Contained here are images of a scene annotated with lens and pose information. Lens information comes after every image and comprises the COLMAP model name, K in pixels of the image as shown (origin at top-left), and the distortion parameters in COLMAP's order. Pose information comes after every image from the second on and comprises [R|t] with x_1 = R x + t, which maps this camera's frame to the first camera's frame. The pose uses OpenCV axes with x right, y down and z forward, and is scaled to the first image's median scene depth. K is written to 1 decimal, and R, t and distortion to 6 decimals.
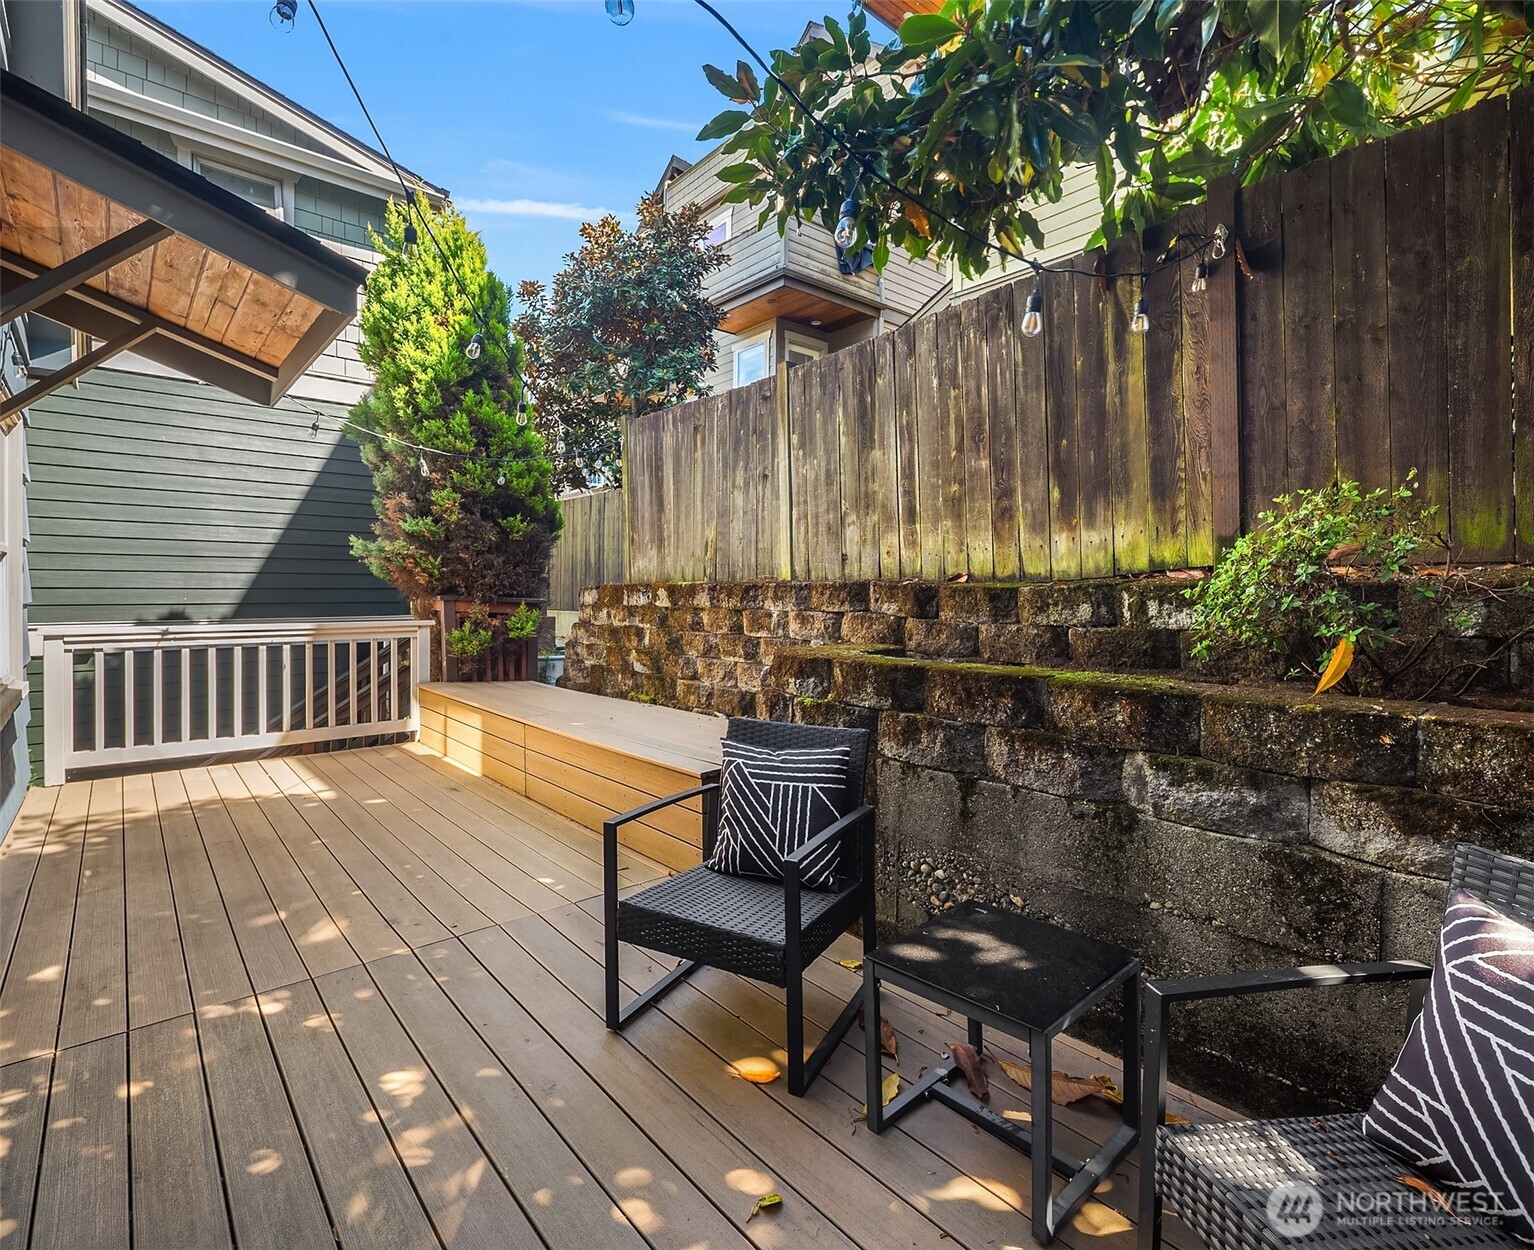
lens RADIAL K [[756.0, 0, 781.2], [0, 756.0, 589.9], [0, 0, 1]] dist [0.005310, 0.001070]
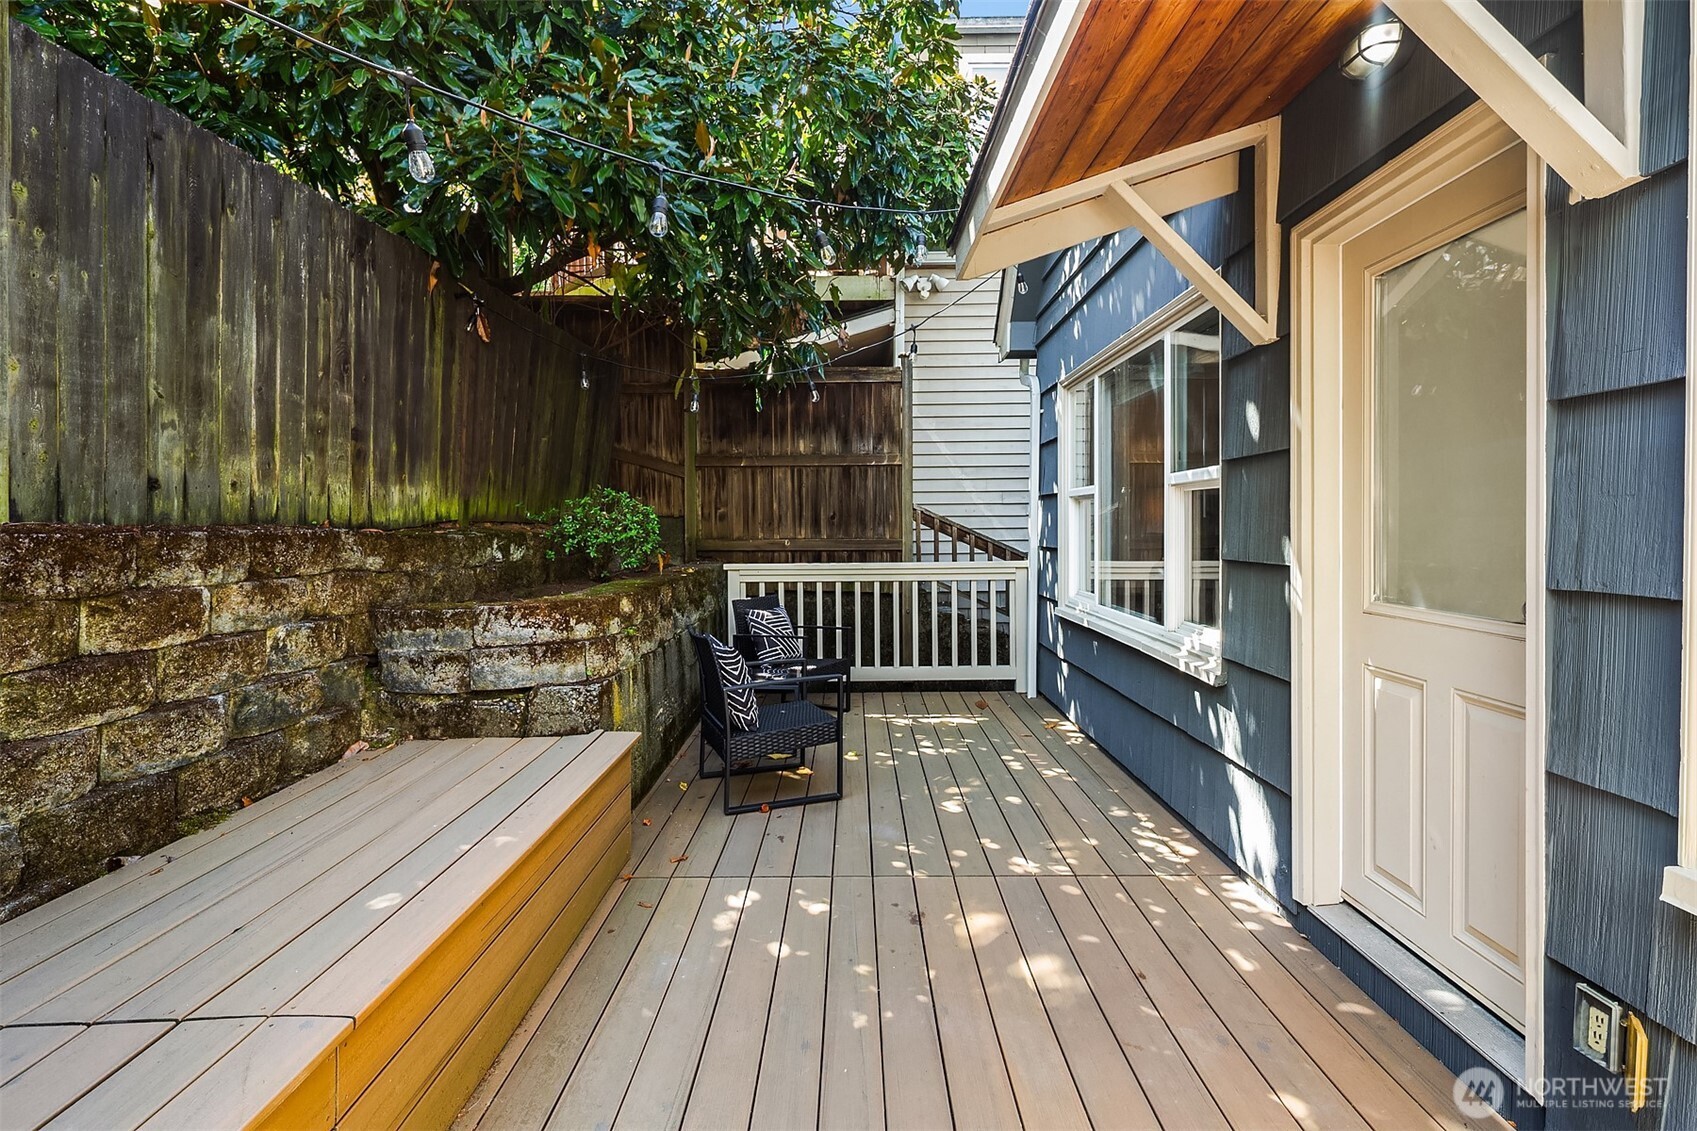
lens RADIAL K [[826.0, 0, 850.9], [0, 826.0, 530.3], [0, 0, 1]] dist [-0.002696, -0.000082]
pose [[-0.748472, -0.002377, 0.663162, -0.849140], [-0.000162, 0.999994, 0.003401, -0.014149], [-0.663166, 0.002438, -0.748468, 1.374336]]
